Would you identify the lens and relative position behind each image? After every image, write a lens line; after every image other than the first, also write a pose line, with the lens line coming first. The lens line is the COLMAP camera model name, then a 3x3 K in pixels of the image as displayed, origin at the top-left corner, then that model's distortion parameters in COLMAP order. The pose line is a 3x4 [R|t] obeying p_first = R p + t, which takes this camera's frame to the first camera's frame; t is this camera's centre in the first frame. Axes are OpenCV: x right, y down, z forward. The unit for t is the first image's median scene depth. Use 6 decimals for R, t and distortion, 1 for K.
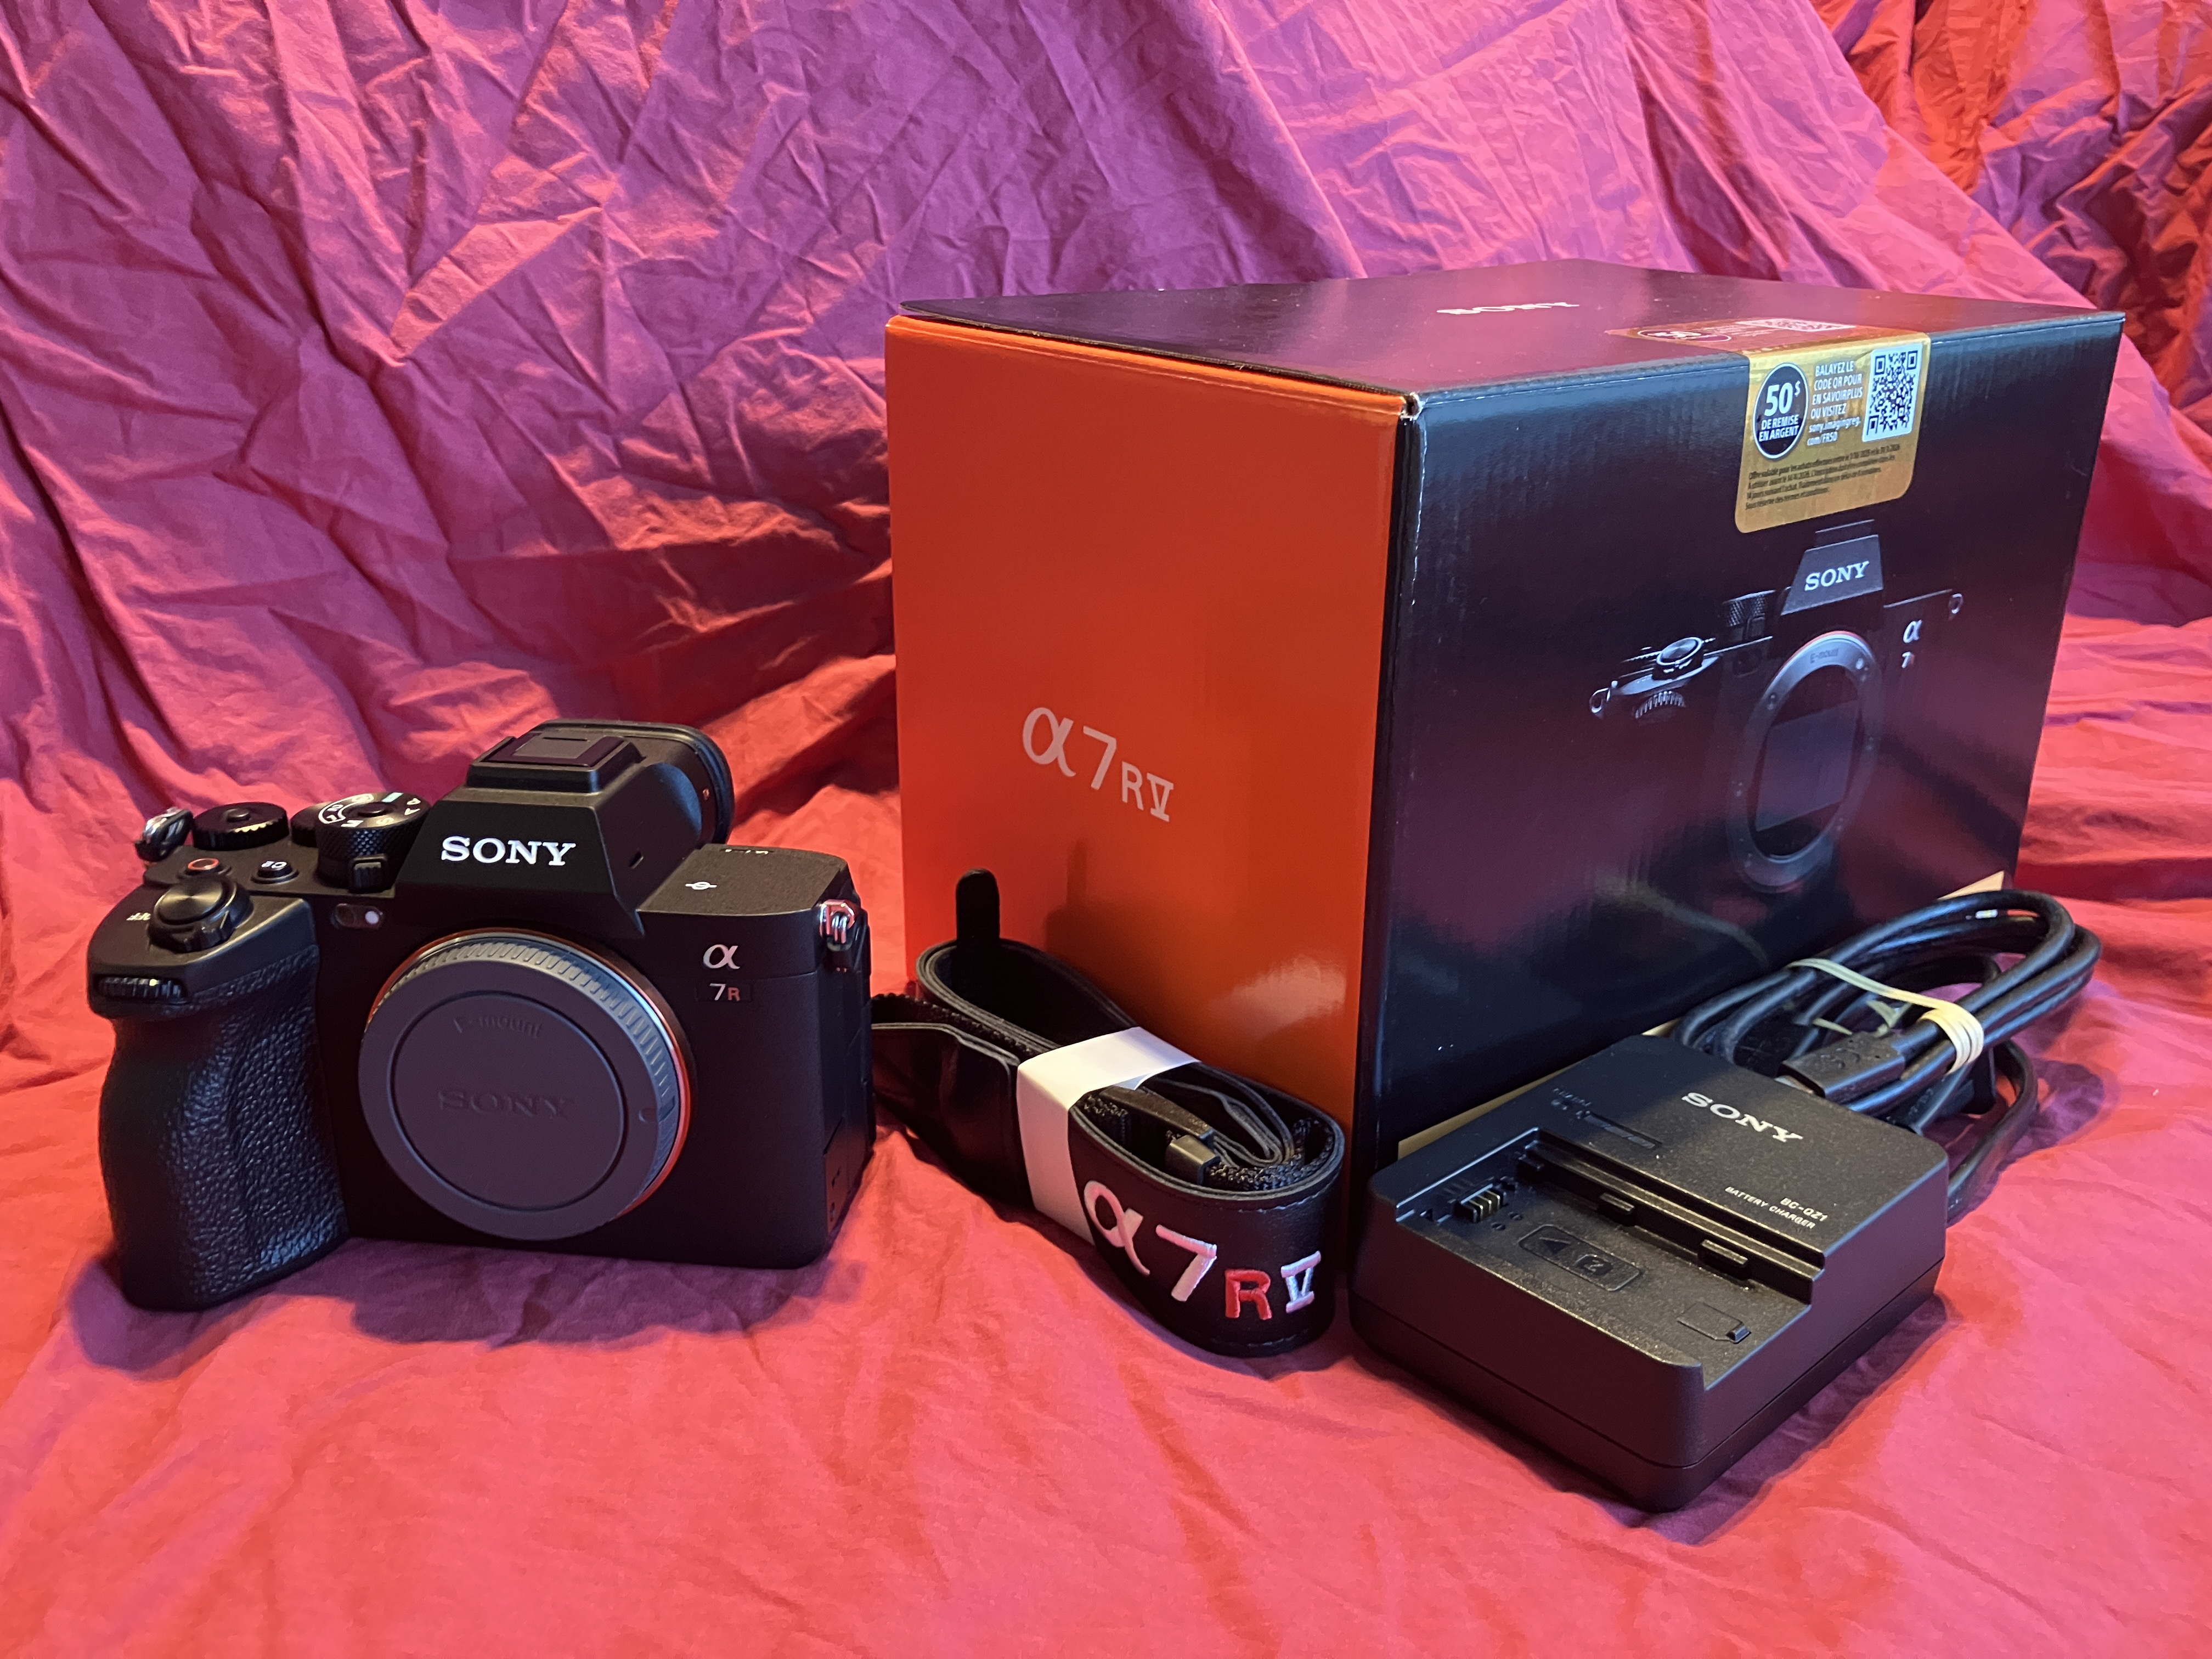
lens RADIAL K [[1864.8, 0, 1106.0], [0, 1864.8, 829.5], [0, 0, 1]] dist [-0.014163, 0.055387]
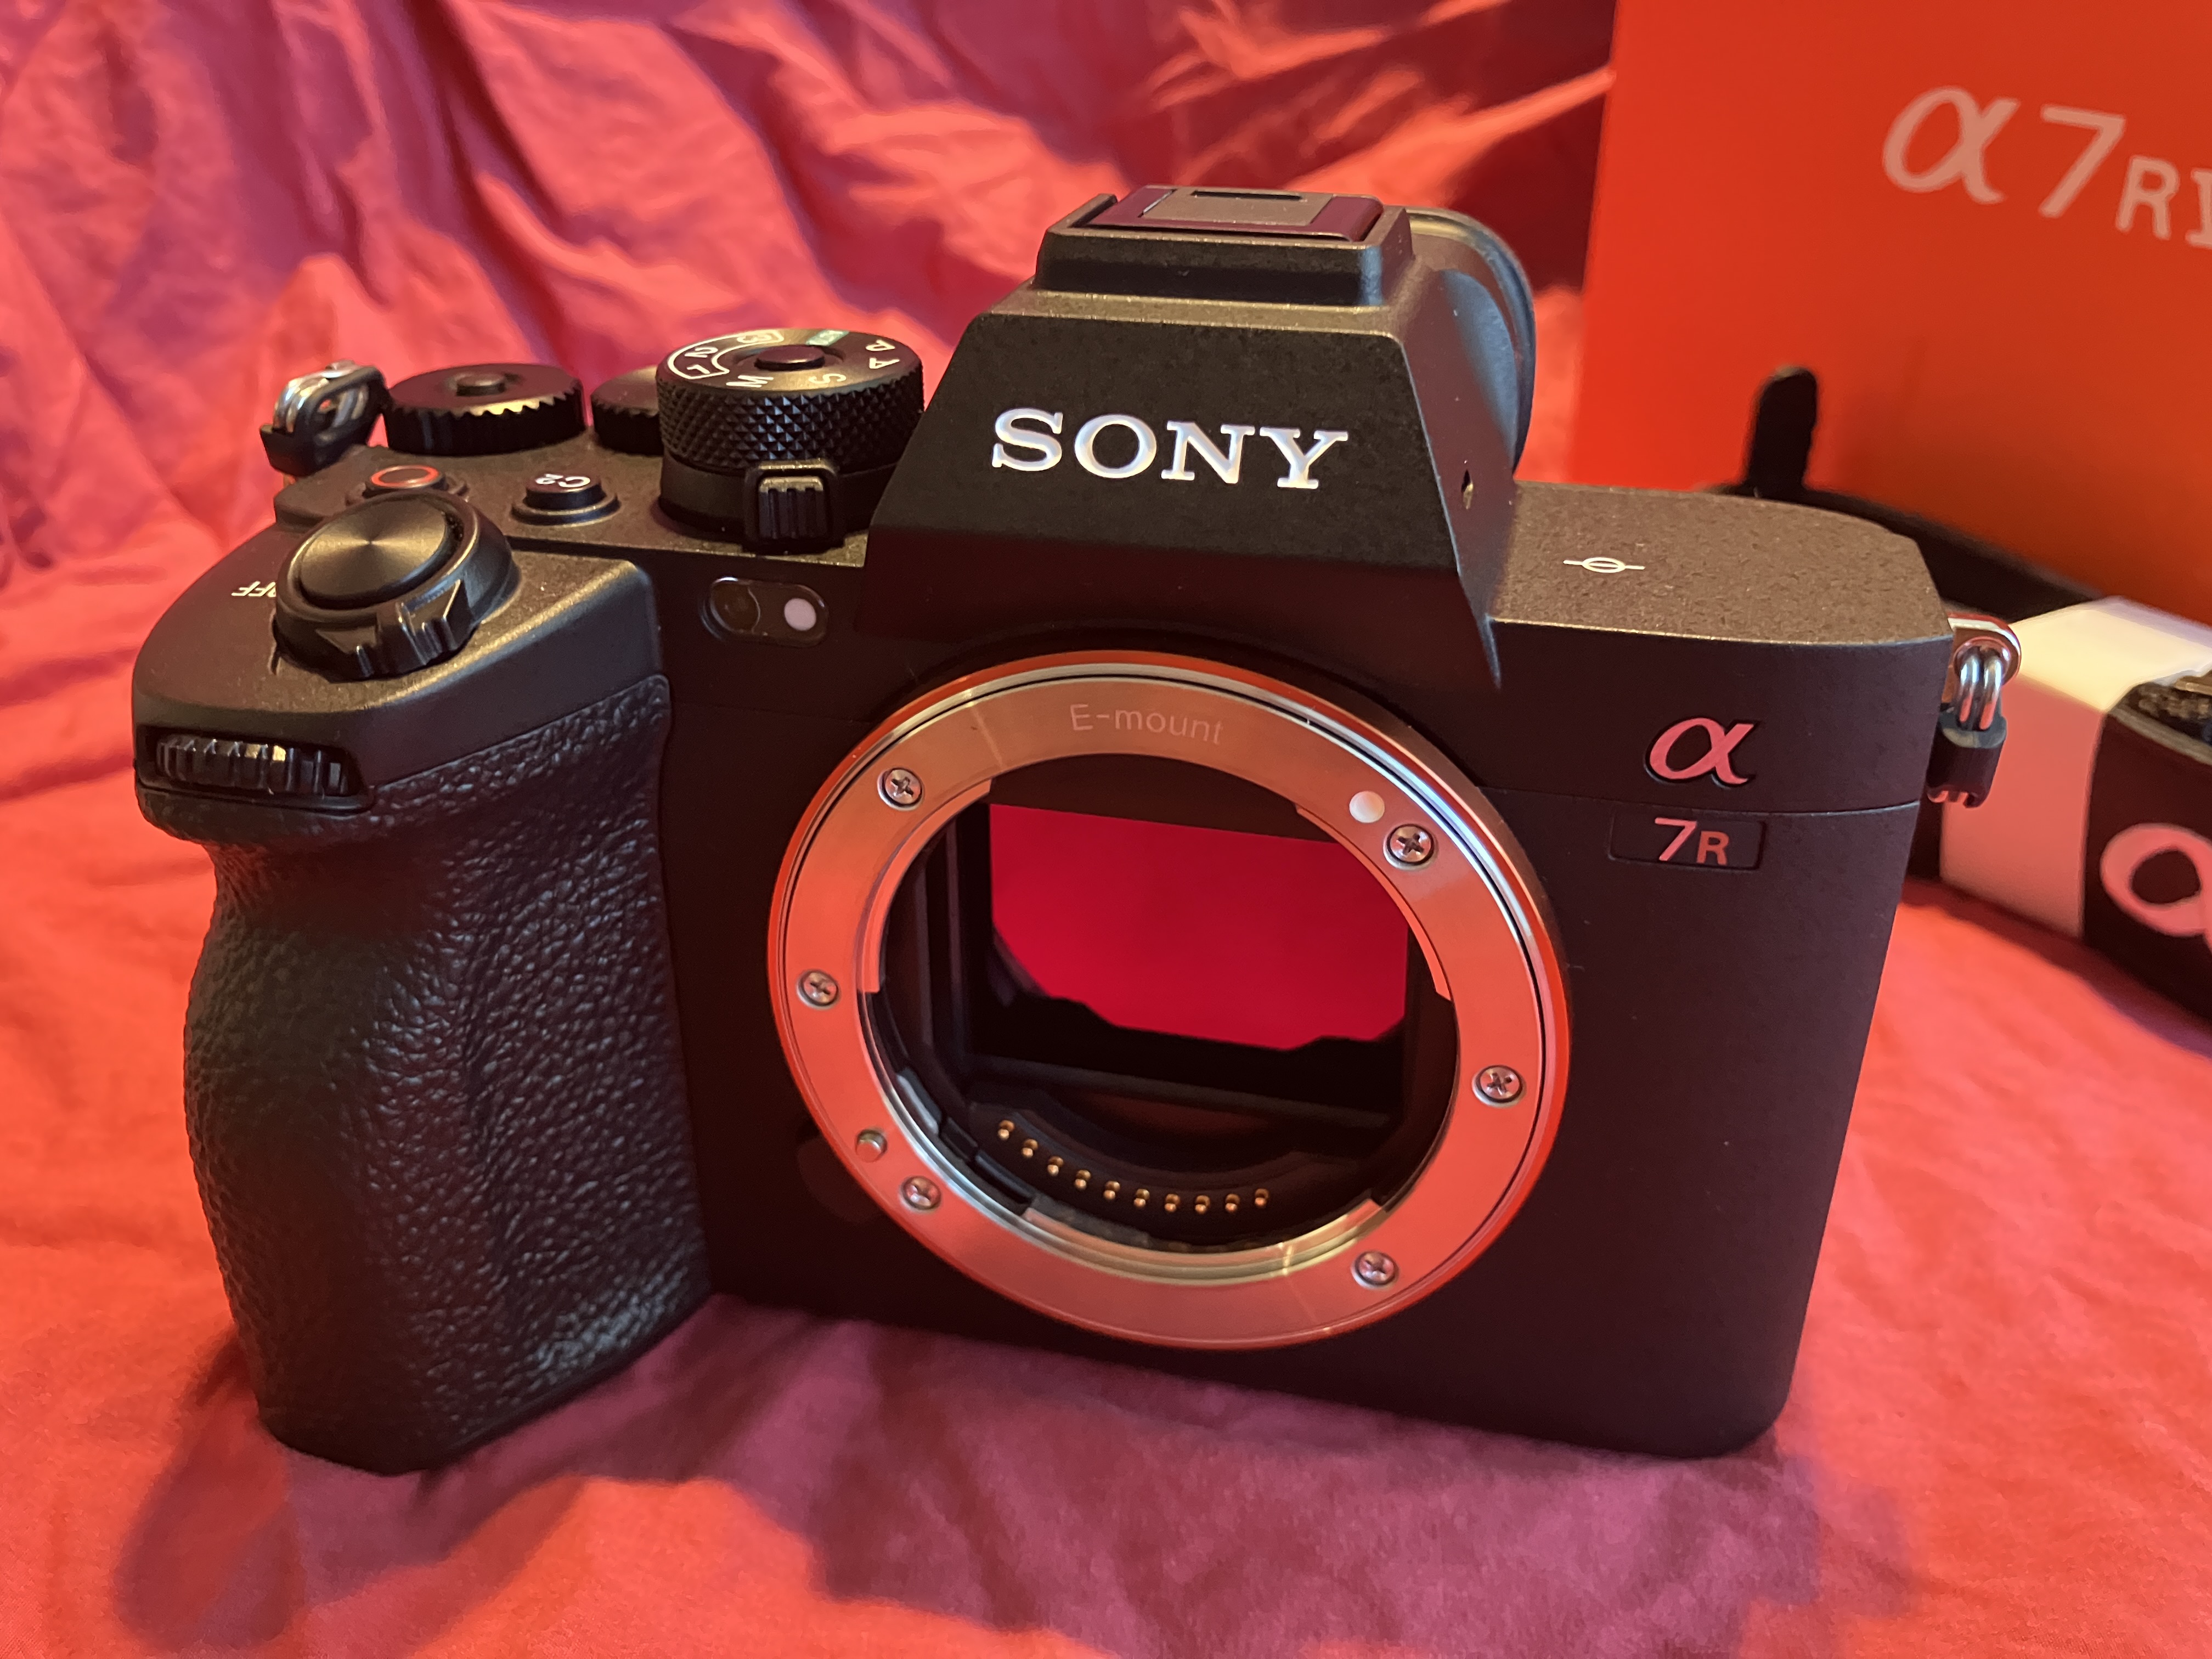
lens RADIAL K [[1807.2, 0, 1106.0], [0, 1807.2, 829.5], [0, 0, 1]] dist [-0.021171, 0.006449]
pose [[0.994404, 0.049595, -0.093276, -0.289222], [-0.037313, 0.990930, 0.129092, 0.040668], [0.098833, -0.124889, 0.987236, 0.613954]]
